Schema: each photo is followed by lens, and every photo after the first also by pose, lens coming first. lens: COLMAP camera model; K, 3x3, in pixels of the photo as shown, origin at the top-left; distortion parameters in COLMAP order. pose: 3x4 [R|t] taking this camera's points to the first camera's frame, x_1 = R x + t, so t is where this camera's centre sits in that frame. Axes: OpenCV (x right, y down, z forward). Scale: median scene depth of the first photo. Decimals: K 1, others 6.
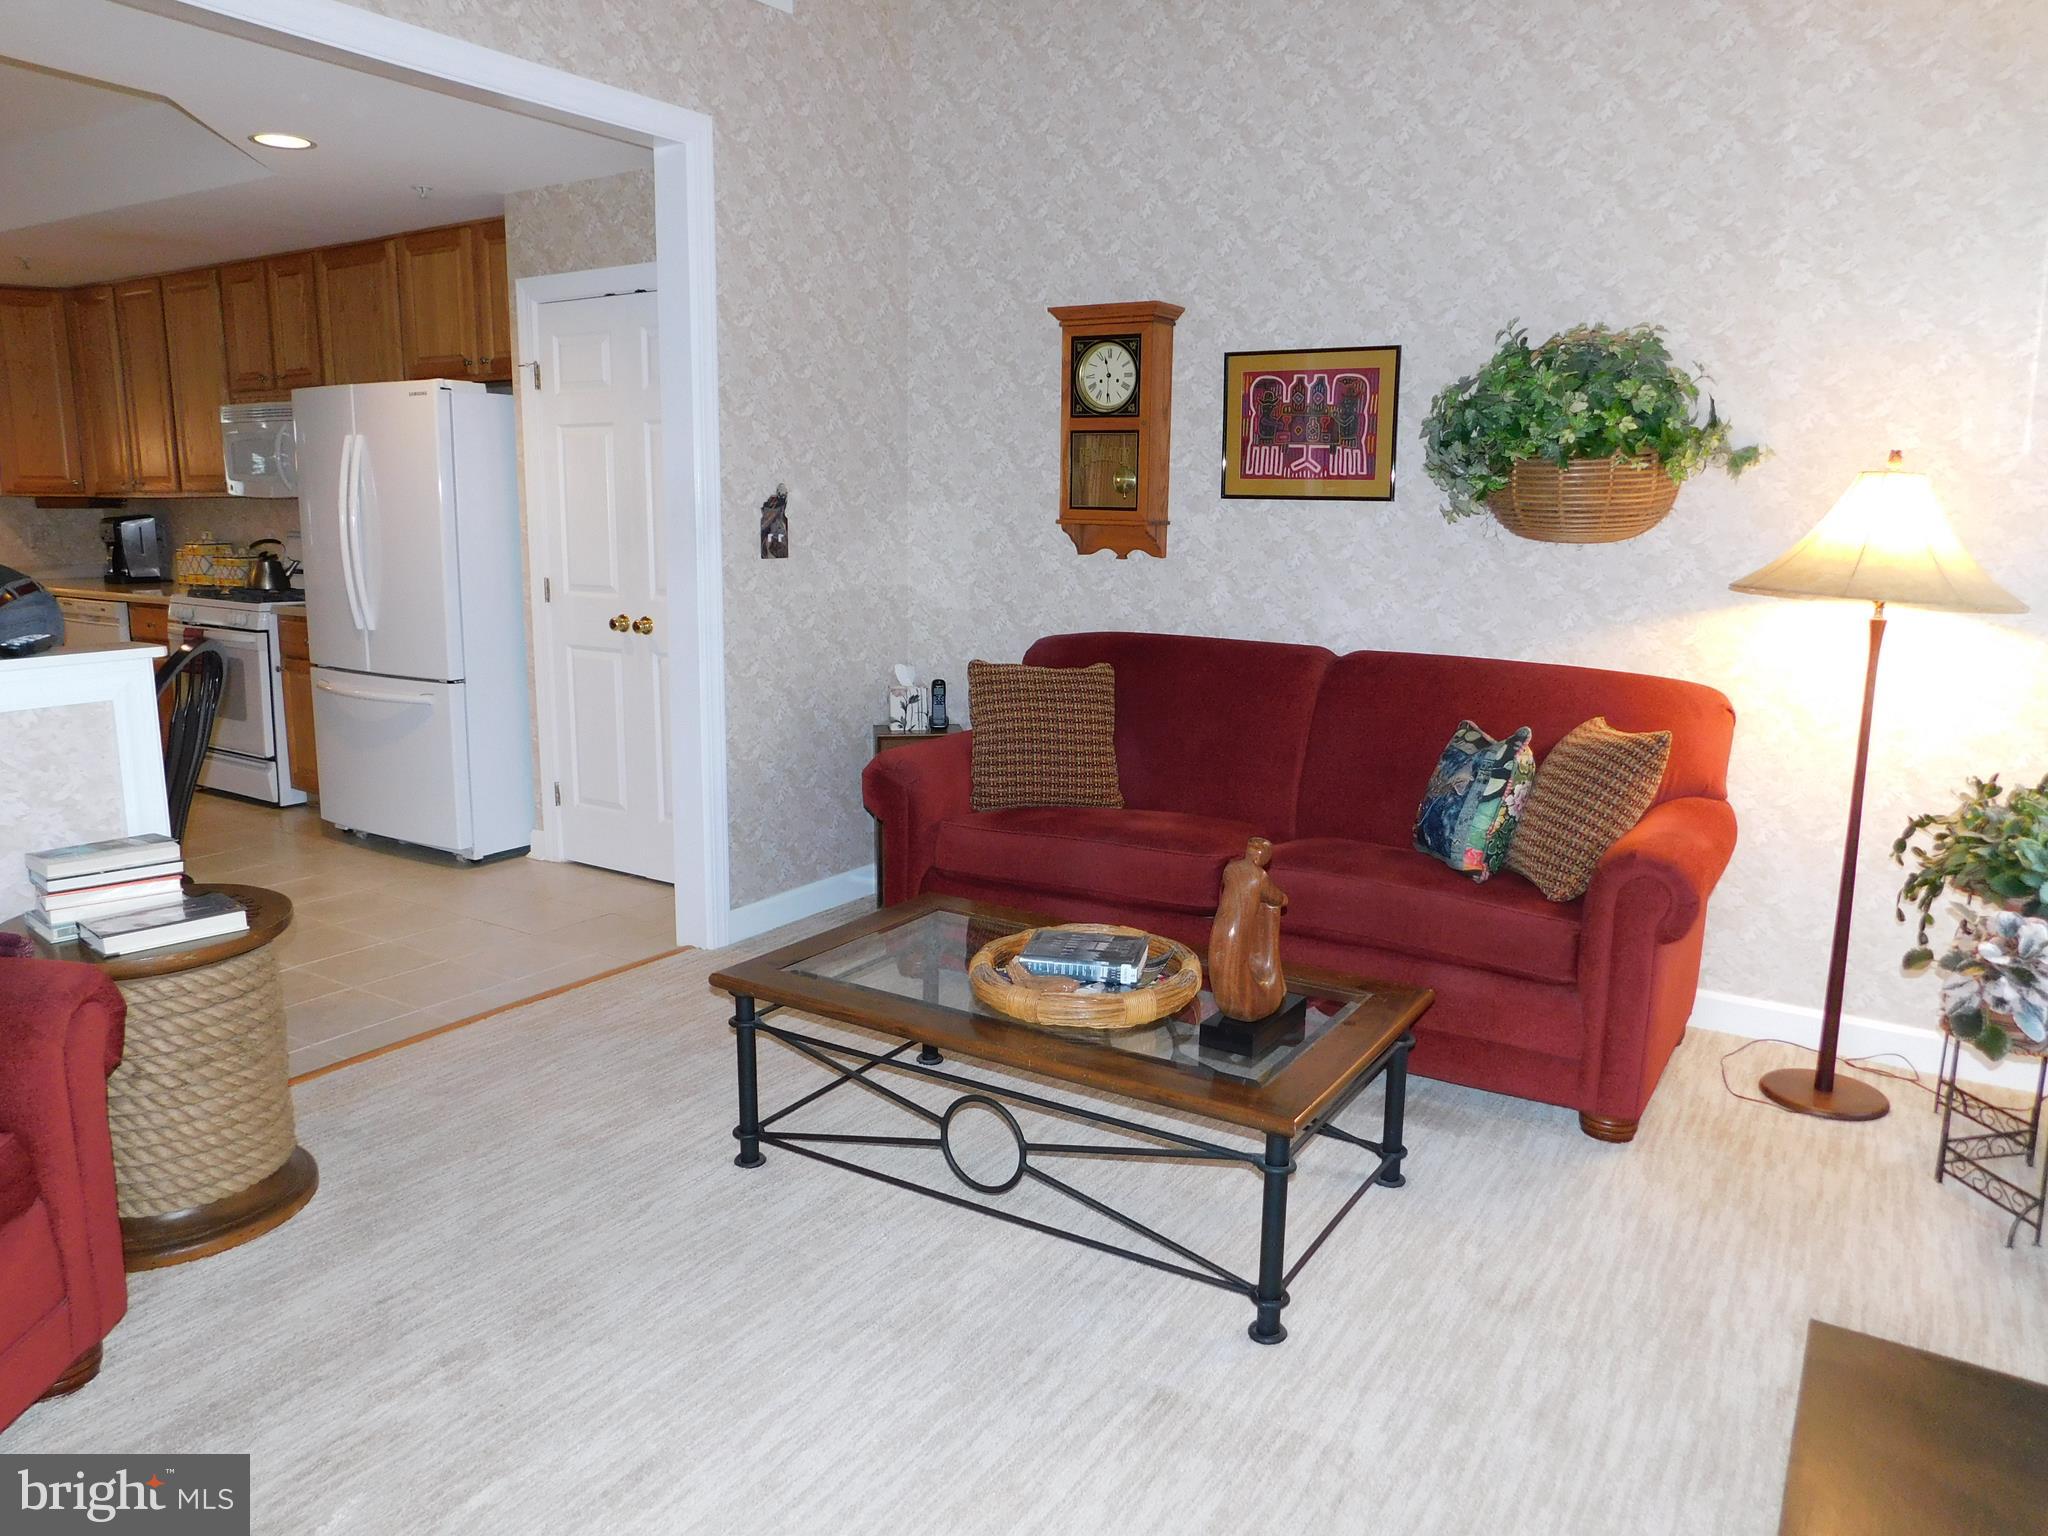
lens RADIAL K [[1428.2, 0, 1024.6], [0, 1428.2, 765.5], [0, 0, 1]] dist [-0.003811, -0.000352]
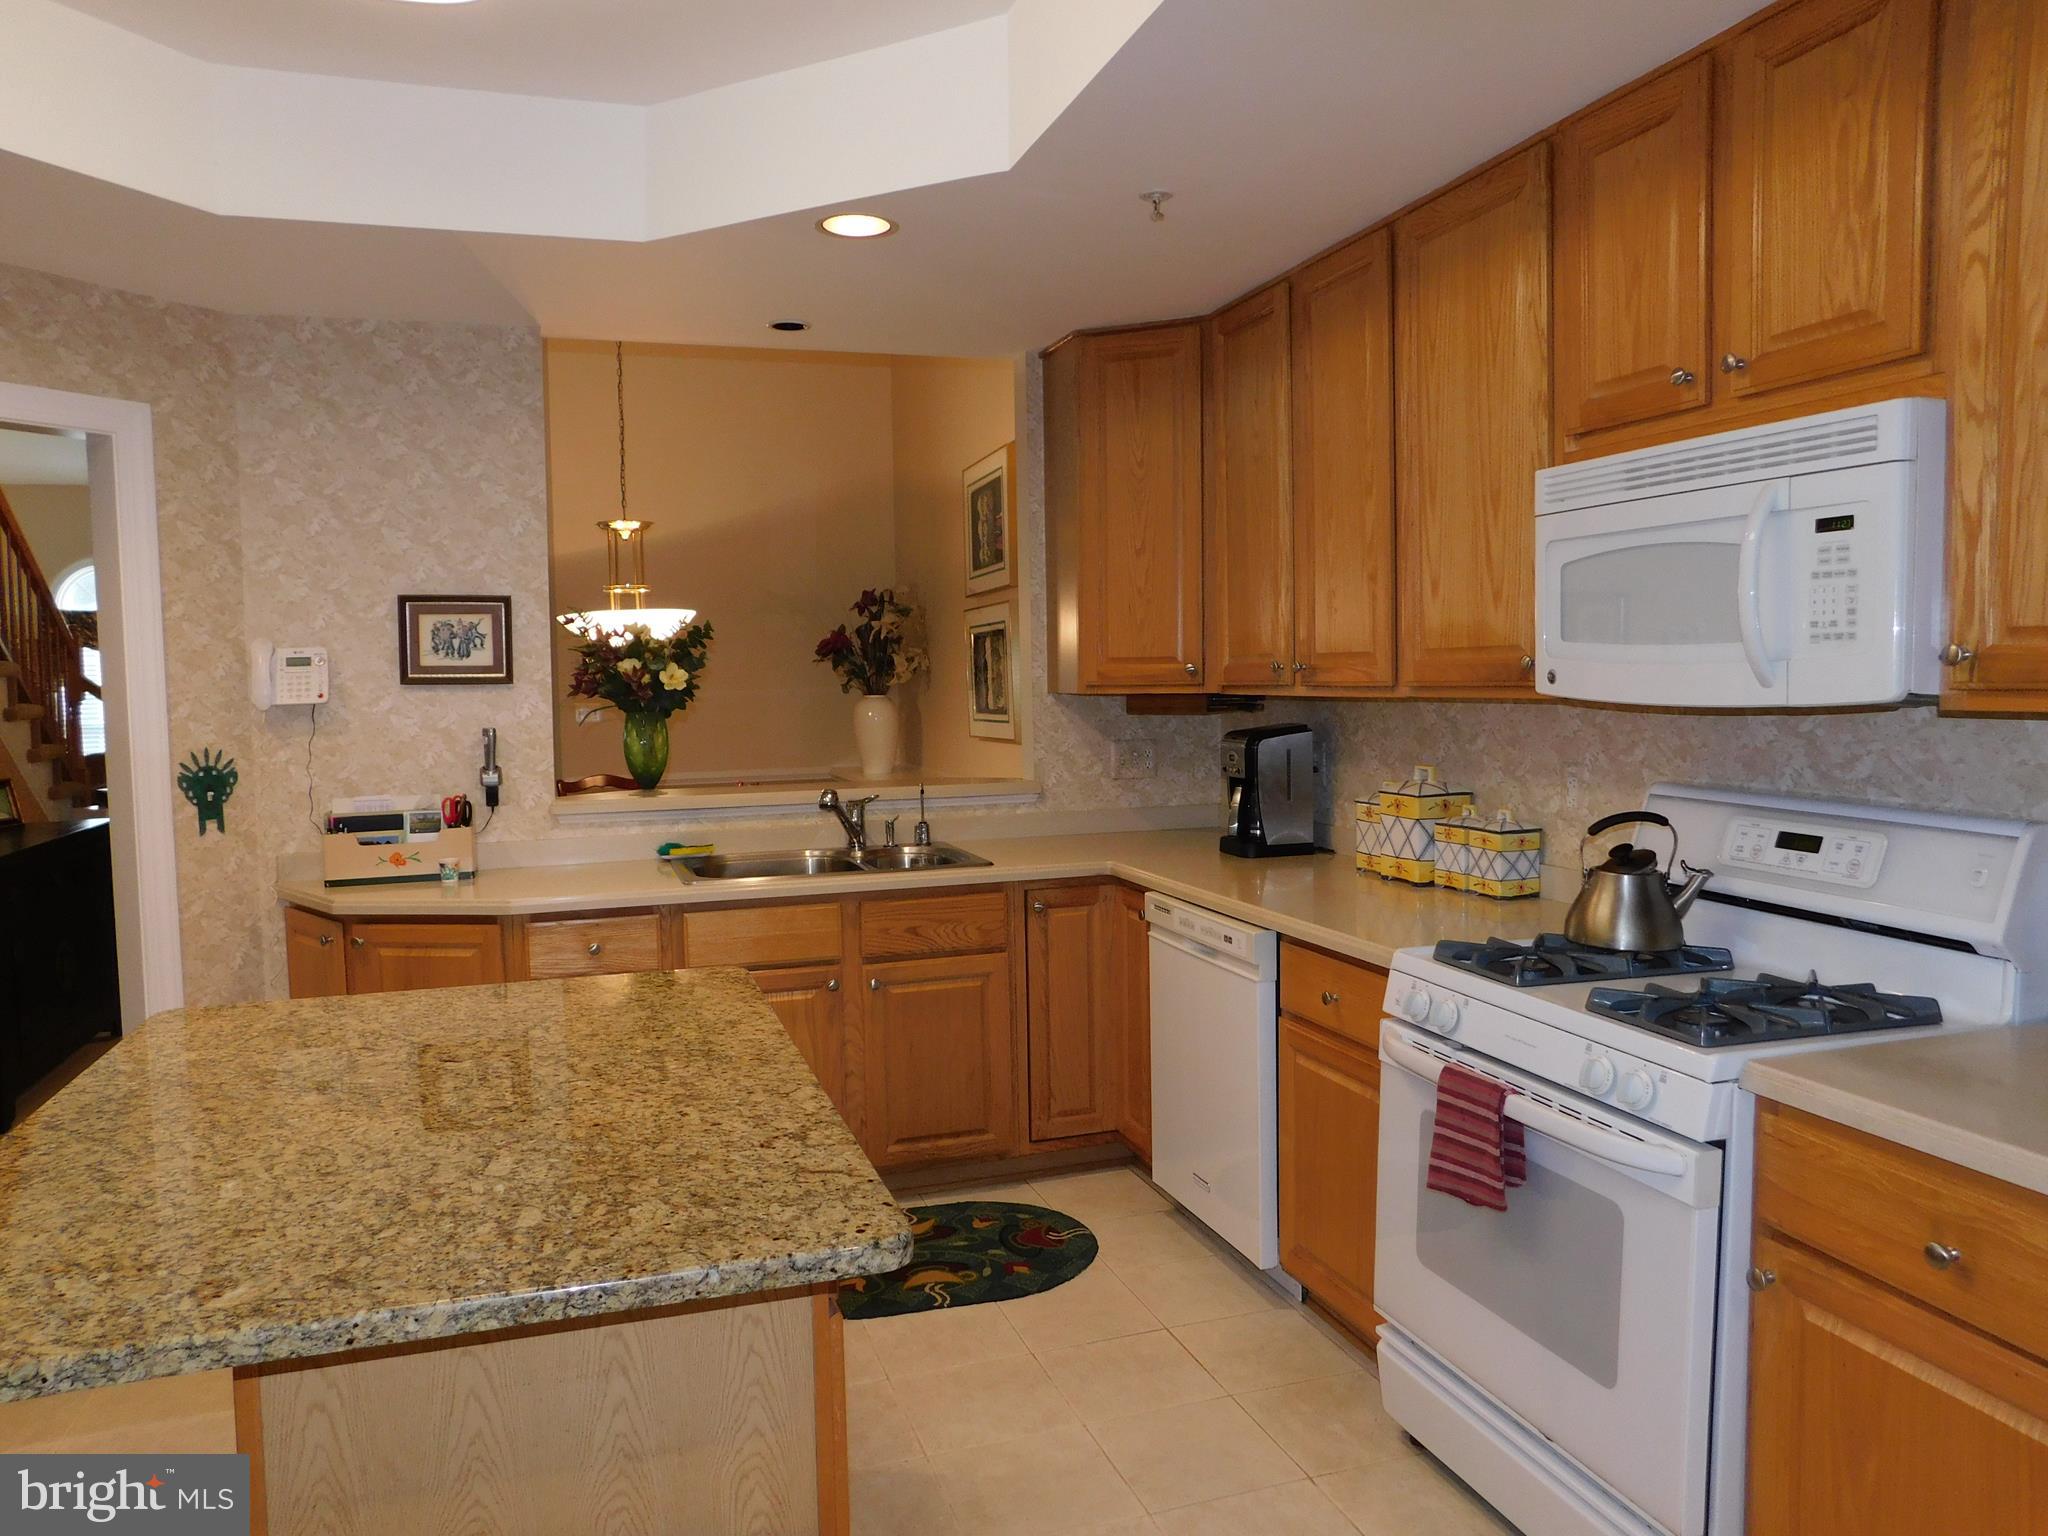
lens RADIAL K [[1428.2, 0, 1023.1], [0, 1428.2, 769.0], [0, 0, 1]] dist [-0.003811, -0.000352]
pose [[0.781361, 0.023874, -0.623622, -0.387631], [-0.096031, 0.991966, -0.082346, -0.113035], [0.616647, 0.124229, 0.777377, 0.560220]]
